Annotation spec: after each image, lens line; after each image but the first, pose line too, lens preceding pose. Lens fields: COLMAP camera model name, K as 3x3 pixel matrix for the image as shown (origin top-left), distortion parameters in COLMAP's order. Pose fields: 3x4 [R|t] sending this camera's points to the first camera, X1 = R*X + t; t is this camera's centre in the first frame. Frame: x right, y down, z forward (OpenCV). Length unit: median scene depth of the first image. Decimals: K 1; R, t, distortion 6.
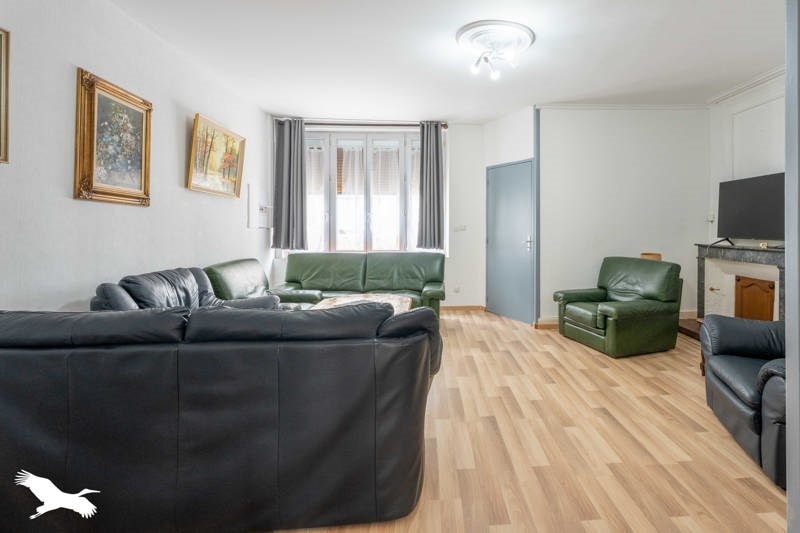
lens RADIAL K [[355.4, 0, 400.6], [0, 355.4, 227.3], [0, 0, 1]] dist [0.000472, -0.000006]
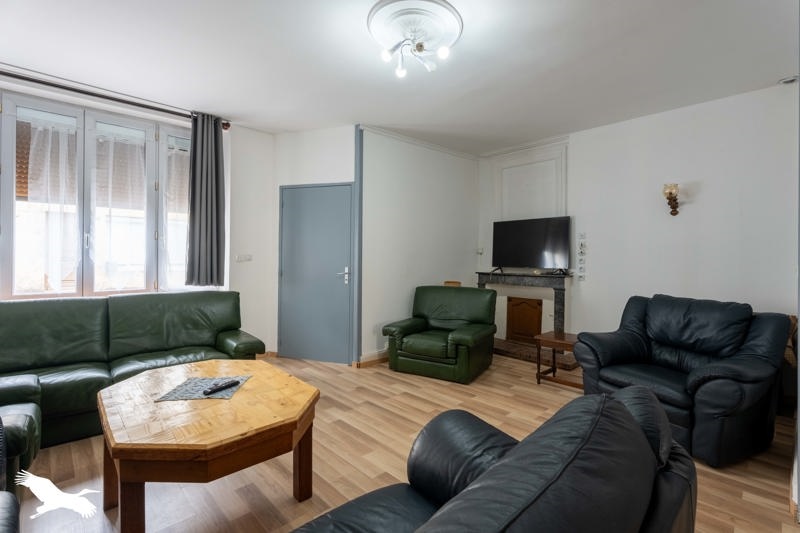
lens RADIAL K [[373.8, 0, 400.2], [0, 373.8, 256.1], [0, 0, 1]] dist [0.000529, -0.000105]
pose [[0.755630, 0.006720, 0.654965, -0.165868], [-0.004668, 0.999977, -0.004873, 0.000196], [-0.654983, 0.000625, 0.755644, 0.195024]]
